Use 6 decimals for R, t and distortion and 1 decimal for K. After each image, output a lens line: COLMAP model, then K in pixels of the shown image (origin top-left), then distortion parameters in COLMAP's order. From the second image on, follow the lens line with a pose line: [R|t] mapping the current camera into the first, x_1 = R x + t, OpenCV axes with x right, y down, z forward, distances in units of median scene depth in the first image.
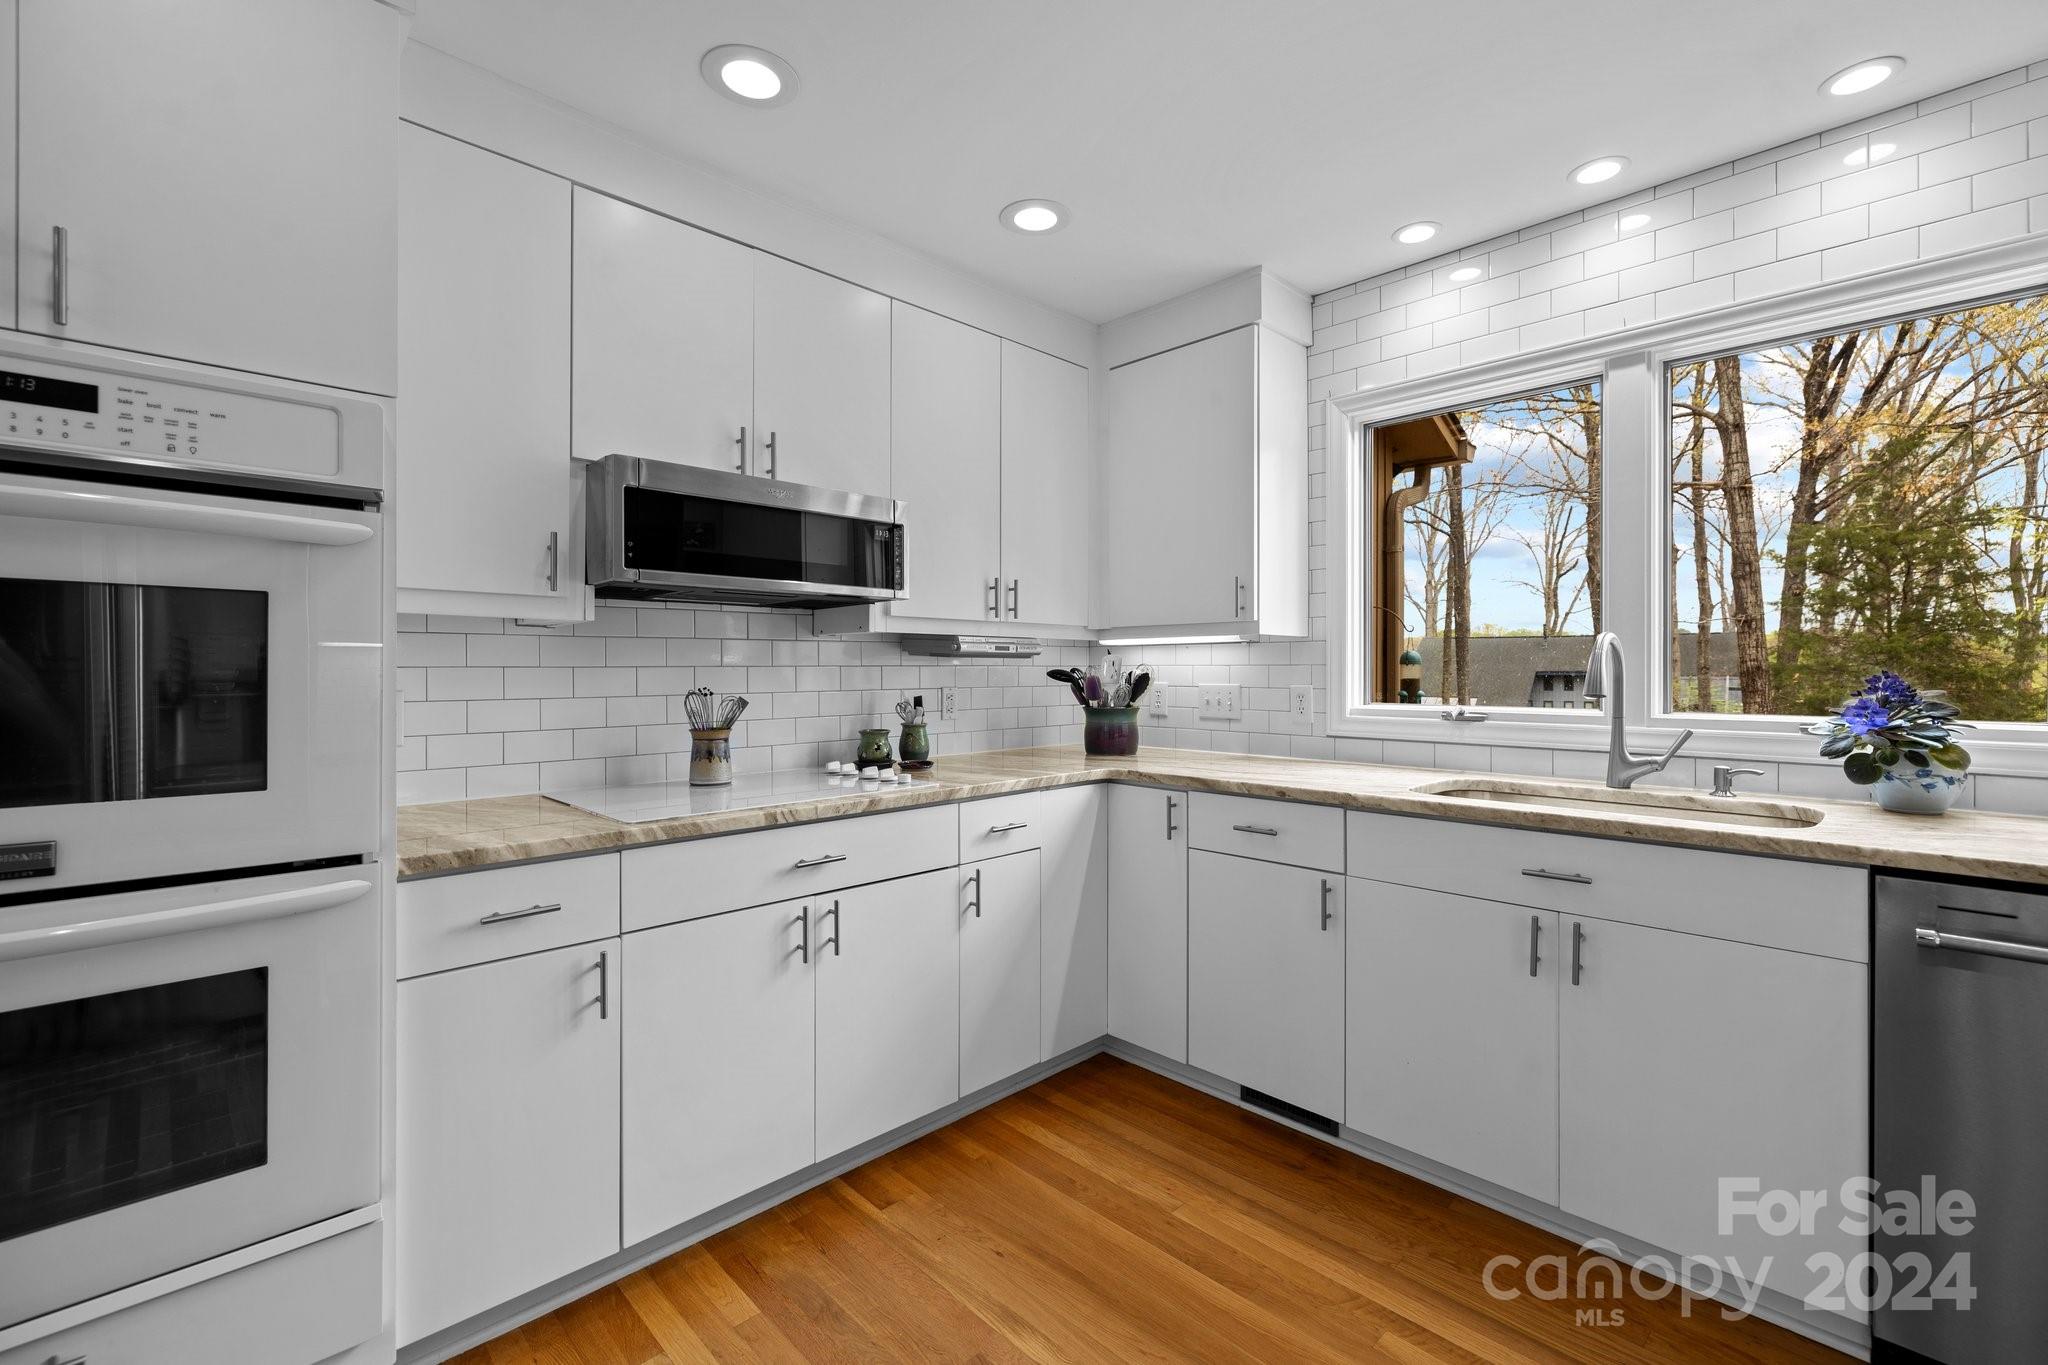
lens RADIAL K [[878.6, 0, 1022.2], [0, 878.6, 677.0], [0, 0, 1]] dist [-0.000455, -0.000156]
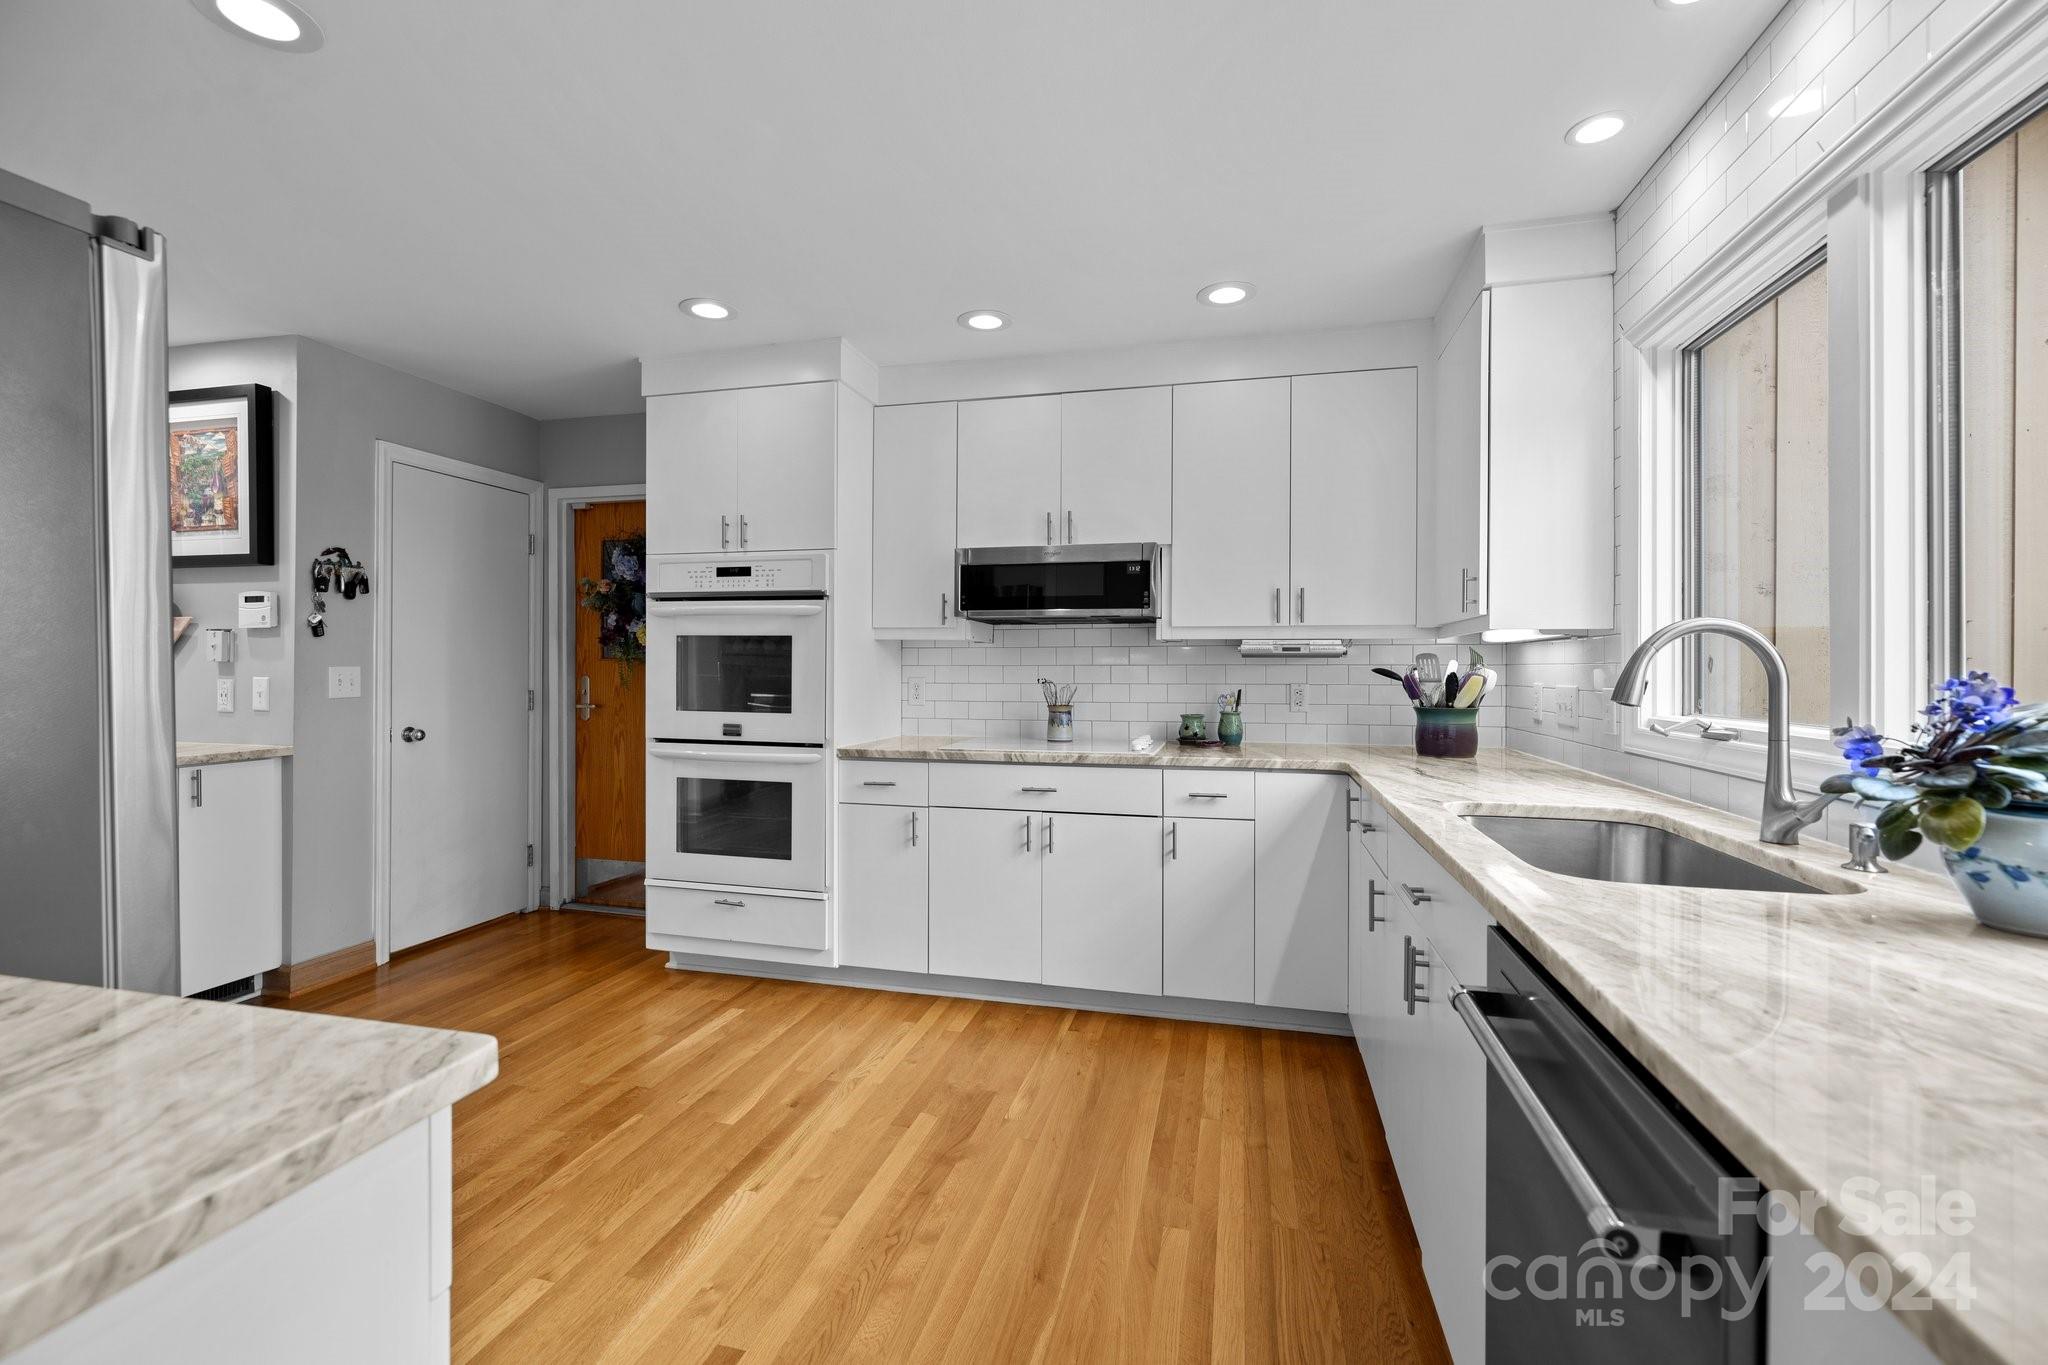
lens RADIAL K [[878.6, 0, 1022.2], [0, 878.6, 677.0], [0, 0, 1]] dist [-0.000455, -0.000156]
pose [[0.515932, 0.011166, -0.856557, 1.006231], [-0.010421, 0.999923, 0.006759, -0.001193], [0.856566, 0.005439, 0.516008, 0.152462]]
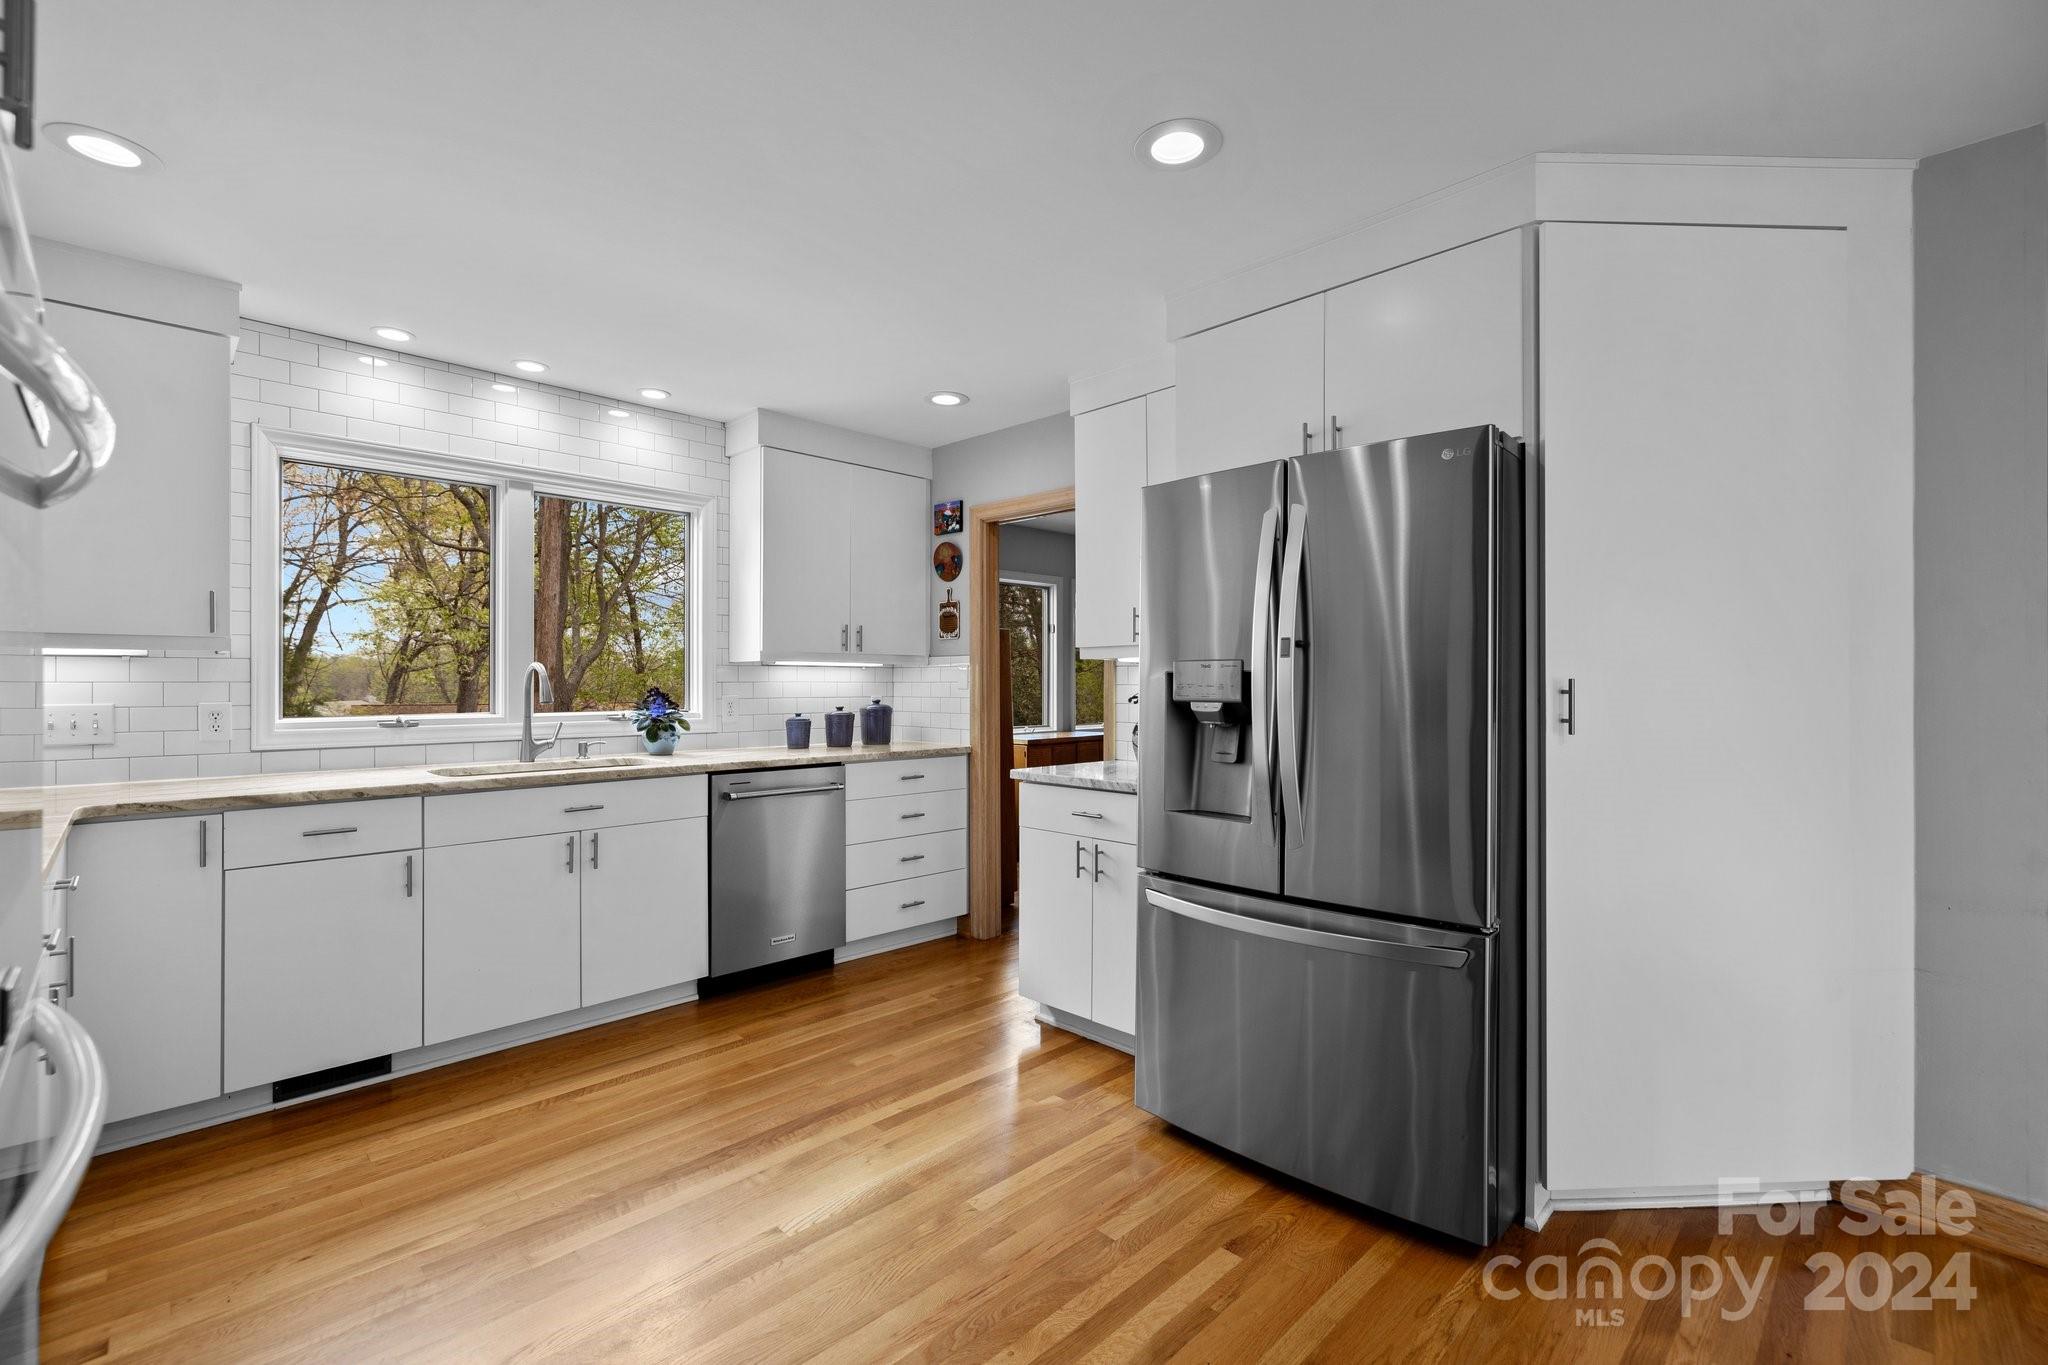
lens RADIAL K [[885.0, 0, 1024.0], [0, 885.0, 682.5], [0, 0, 1]] dist [0.000297, 0.000061]
pose [[-0.008060, -0.000486, 0.999967, -0.931675], [0.009102, 0.999958, 0.000559, -0.007486], [-0.999926, 0.009106, -0.008055, 0.141923]]
